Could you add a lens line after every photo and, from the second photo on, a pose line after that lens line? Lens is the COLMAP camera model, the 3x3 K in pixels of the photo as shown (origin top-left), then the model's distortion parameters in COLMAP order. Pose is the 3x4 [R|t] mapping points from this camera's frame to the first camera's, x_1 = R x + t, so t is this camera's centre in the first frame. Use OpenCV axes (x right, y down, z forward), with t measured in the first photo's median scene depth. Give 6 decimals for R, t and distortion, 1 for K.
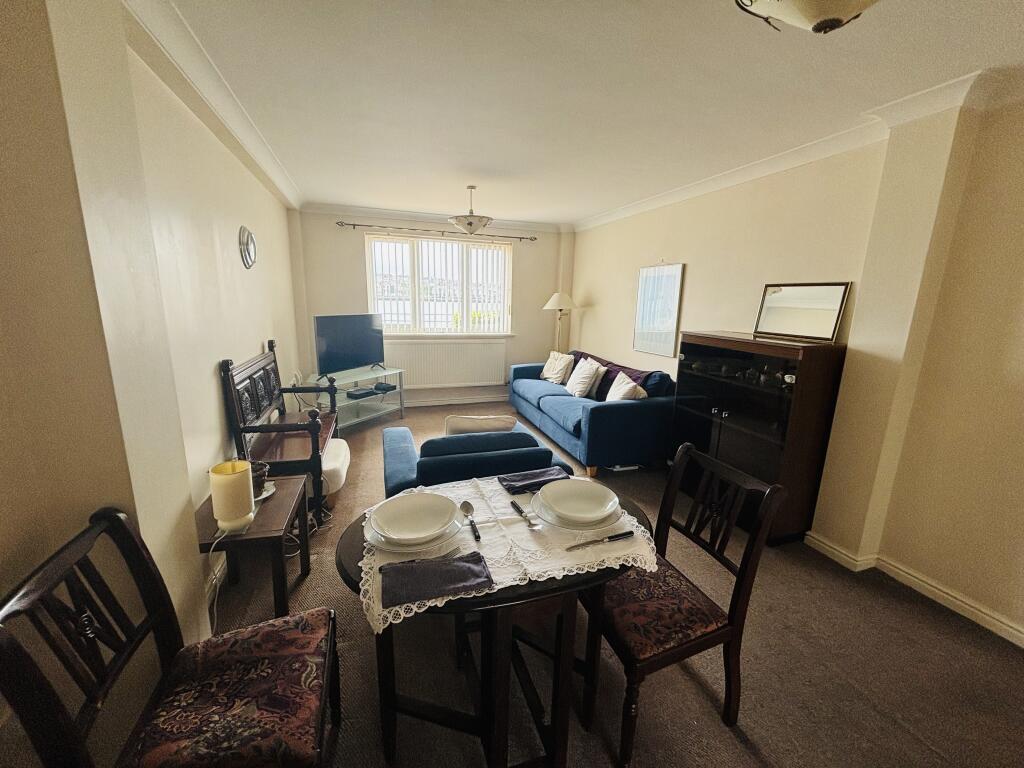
lens RADIAL K [[409.5, 0, 512.0], [0, 409.5, 384.0], [0, 0, 1]] dist [0.000822, -0.000176]
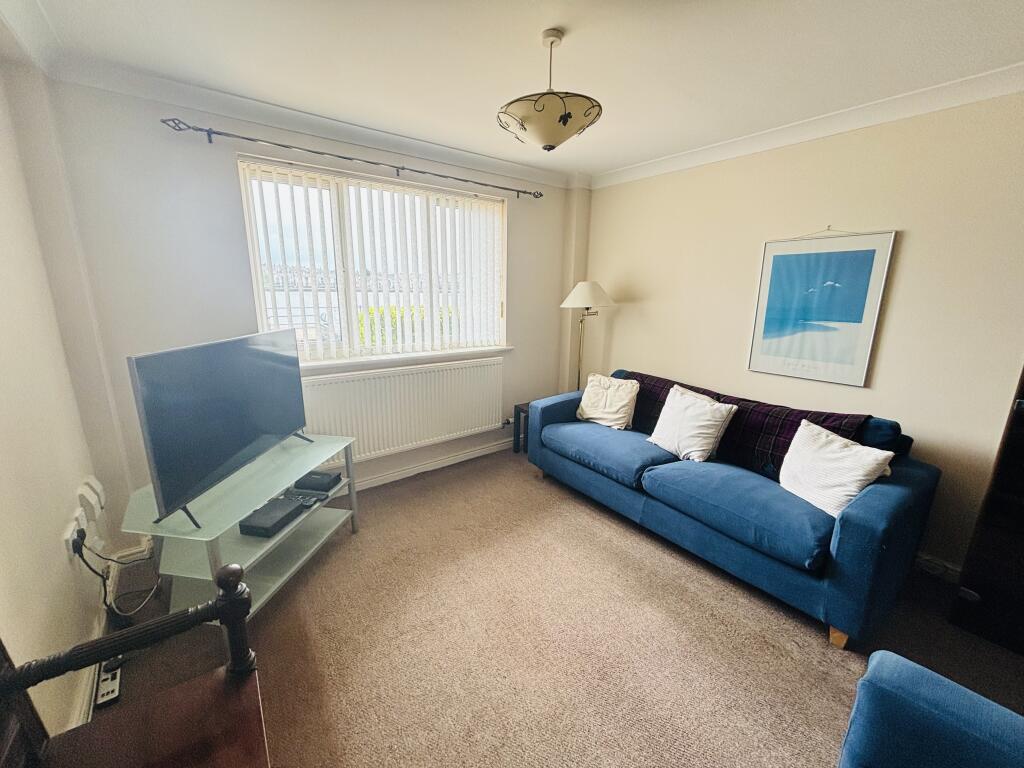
lens RADIAL K [[410.2, 0, 512.0], [0, 410.2, 384.0], [0, 0, 1]] dist [-0.002562, -0.007983]
pose [[0.946258, -0.085784, 0.311829, -0.220562], [0.076977, 0.996211, 0.040467, -0.101801], [-0.314119, -0.014289, 0.949276, 0.444267]]
